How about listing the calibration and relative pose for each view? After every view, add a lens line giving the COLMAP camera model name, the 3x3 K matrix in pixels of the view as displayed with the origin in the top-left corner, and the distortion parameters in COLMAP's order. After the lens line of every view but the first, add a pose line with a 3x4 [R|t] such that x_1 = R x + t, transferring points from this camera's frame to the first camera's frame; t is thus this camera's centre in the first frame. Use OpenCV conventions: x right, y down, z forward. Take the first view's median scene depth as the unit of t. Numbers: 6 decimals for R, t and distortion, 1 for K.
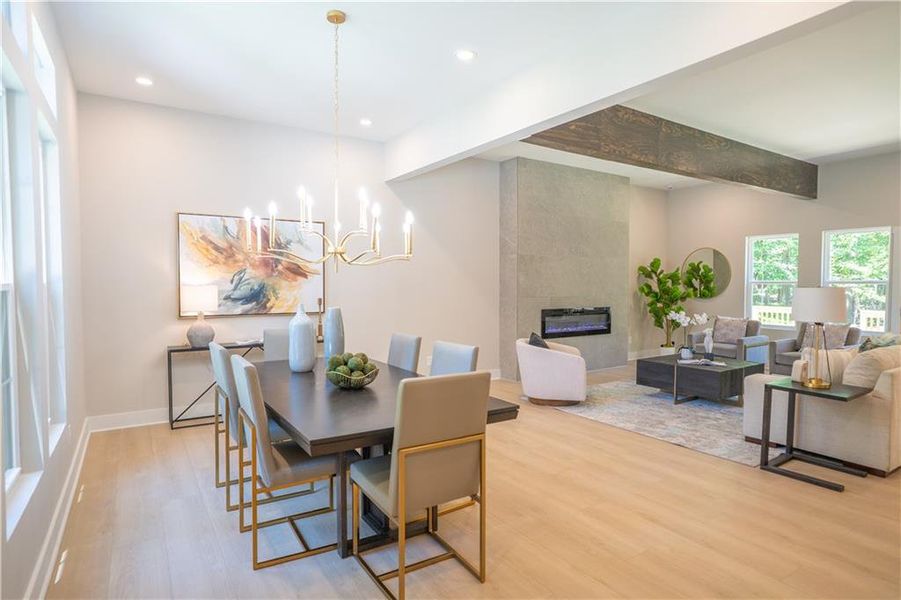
lens RADIAL K [[499.3, 0, 459.5], [0, 499.3, 299.7], [0, 0, 1]] dist [-0.022586, 0.012974]
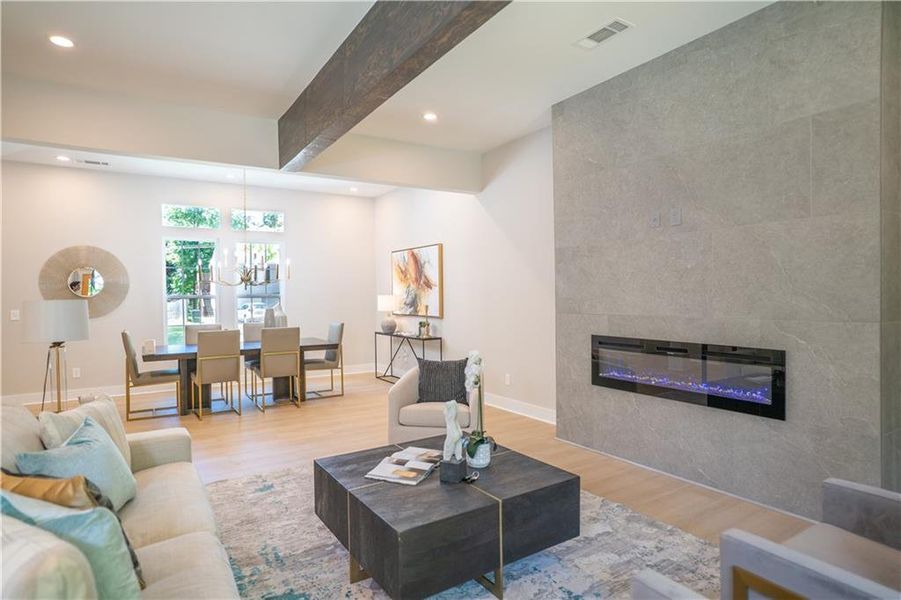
lens RADIAL K [[499.3, 0, 456.2], [0, 499.3, 300.1], [0, 0, 1]] dist [-0.022586, 0.012974]
pose [[-0.011144, 0.012205, -0.999863, 0.709143], [-0.021183, 0.999698, 0.012439, -0.024135], [0.999714, 0.021318, -0.010882, 0.781340]]
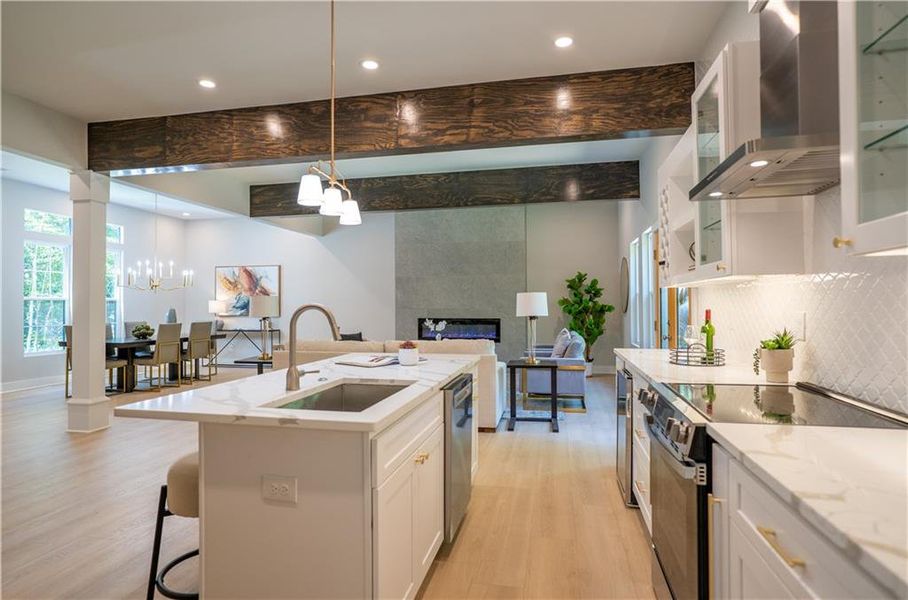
lens RADIAL K [[503.4, 0, 453.1], [0, 503.4, 298.8], [0, 0, 1]] dist [-0.022026, 0.005589]
pose [[0.696646, -0.009536, -0.717351, 1.077743], [-0.018137, 0.999358, -0.030898, 0.007141], [0.717185, 0.034536, 0.696026, 0.144959]]
